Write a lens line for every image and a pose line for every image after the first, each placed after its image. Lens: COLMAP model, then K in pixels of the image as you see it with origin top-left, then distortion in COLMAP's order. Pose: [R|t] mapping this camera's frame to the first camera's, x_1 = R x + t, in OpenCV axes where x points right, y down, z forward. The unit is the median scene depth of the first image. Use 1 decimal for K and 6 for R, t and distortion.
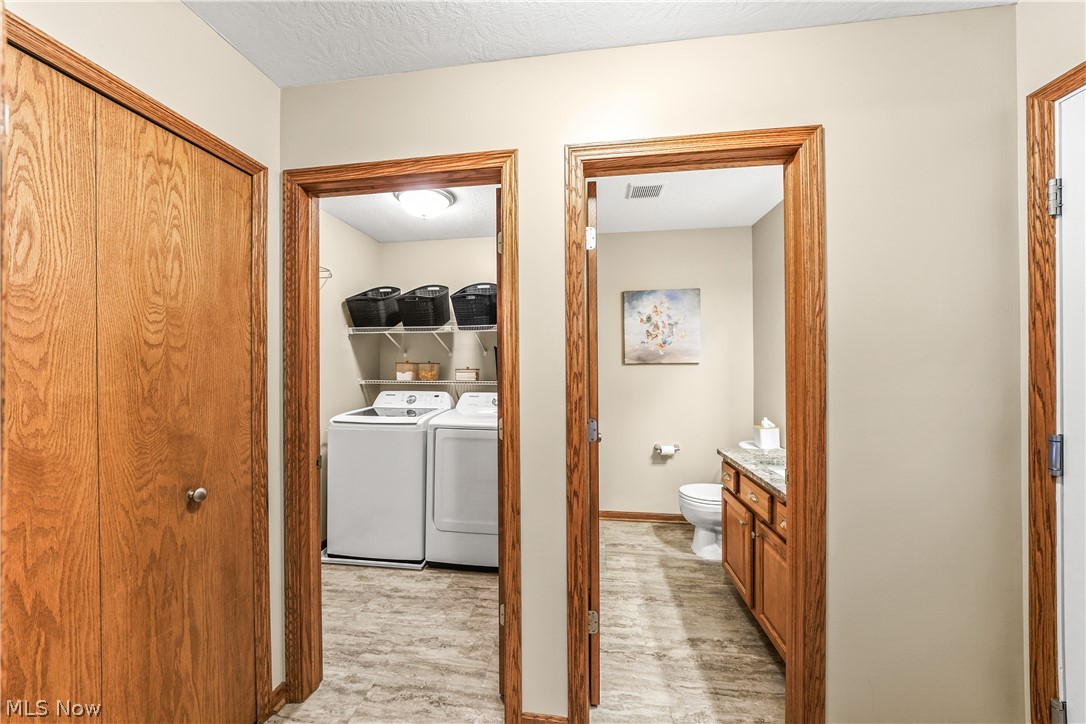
lens RADIAL K [[374.1, 0, 541.6], [0, 374.1, 362.7], [0, 0, 1]] dist [-0.001352, -0.000031]
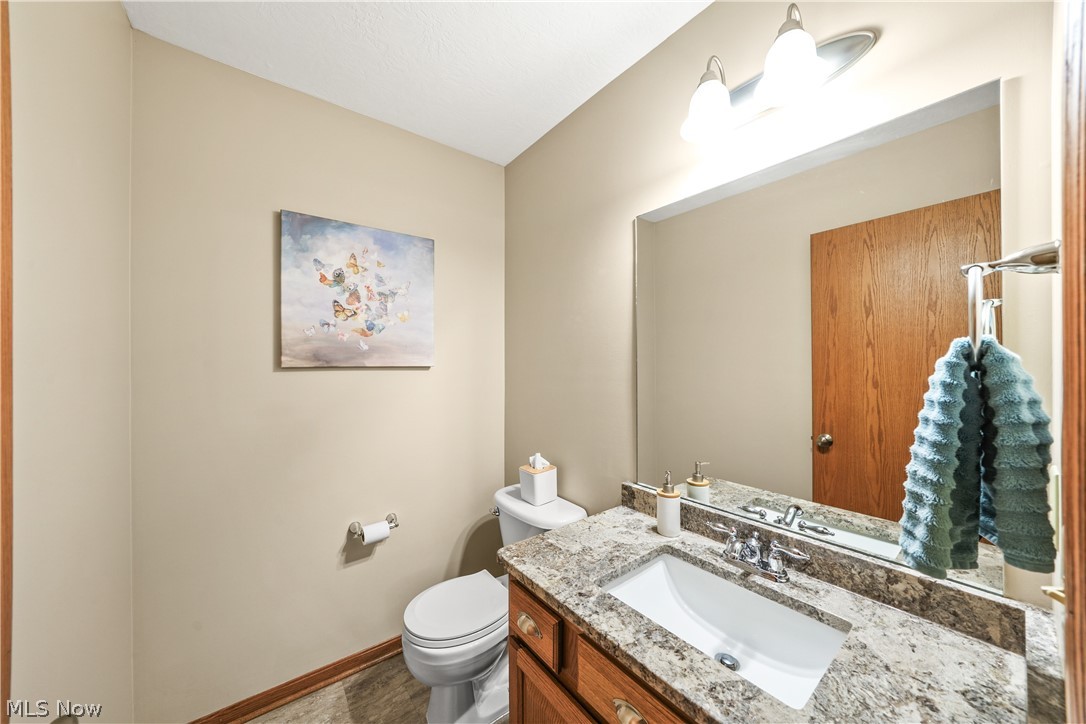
lens RADIAL K [[372.6, 0, 543.5], [0, 372.6, 366.0], [0, 0, 1]] dist [-0.017494, 0.002468]
pose [[0.705812, 0.004974, 0.708382, 0.130366], [-0.009004, 0.999958, 0.001949, -0.002766], [-0.708342, -0.007754, 0.705827, 0.457858]]
